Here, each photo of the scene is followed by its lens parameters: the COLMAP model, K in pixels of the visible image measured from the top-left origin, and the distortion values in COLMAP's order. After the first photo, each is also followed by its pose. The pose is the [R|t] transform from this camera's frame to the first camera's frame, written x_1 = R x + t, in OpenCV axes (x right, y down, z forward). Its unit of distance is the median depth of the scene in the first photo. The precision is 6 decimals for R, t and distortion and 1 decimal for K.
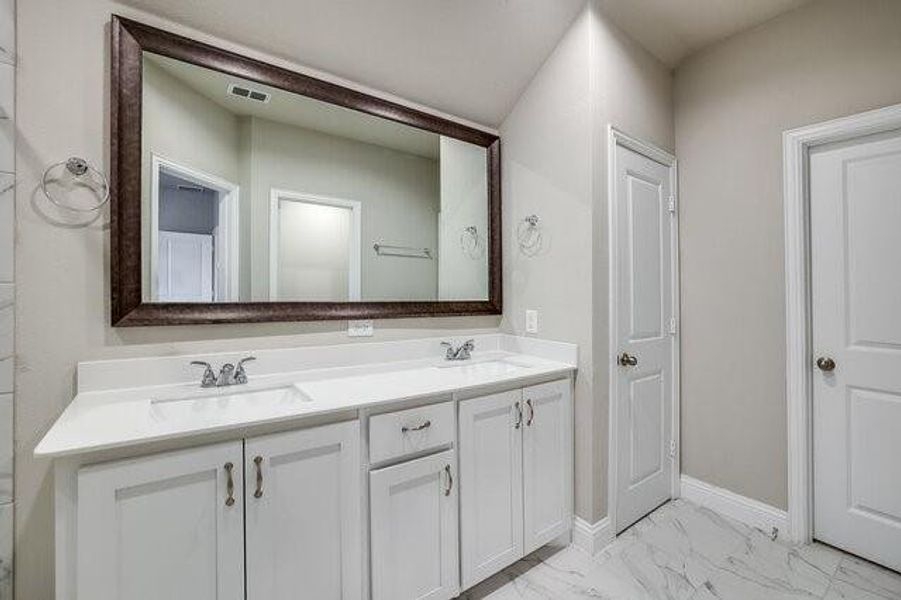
lens RADIAL K [[386.2, 0, 448.3], [0, 386.2, 294.6], [0, 0, 1]] dist [-0.020273, -0.000168]
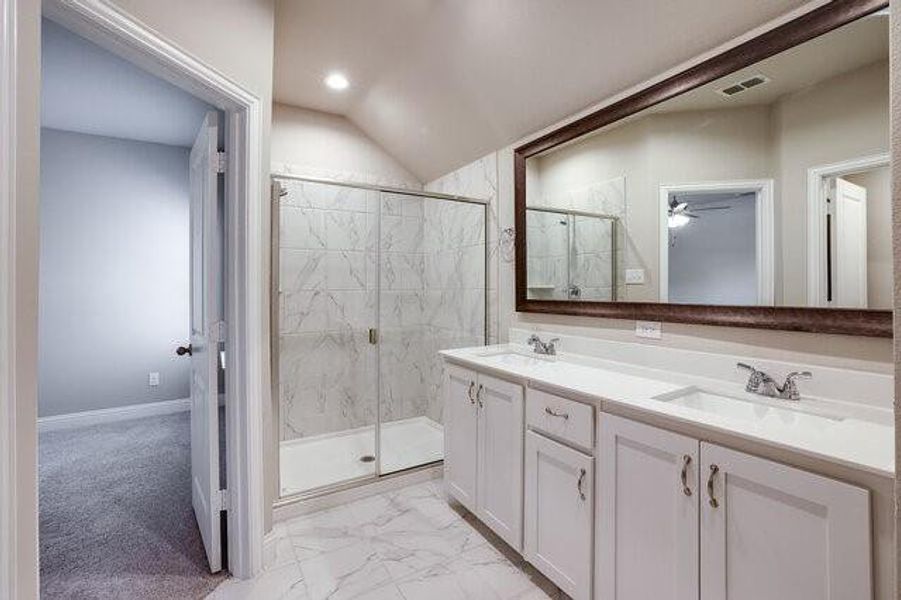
lens RADIAL K [[386.2, 0, 447.8], [0, 386.2, 295.5], [0, 0, 1]] dist [-0.020273, -0.000168]
pose [[-0.071169, -0.002910, -0.997460, 0.566543], [-0.011154, 0.999936, -0.002121, 0.005984], [0.997402, 0.010975, -0.071197, 0.414819]]
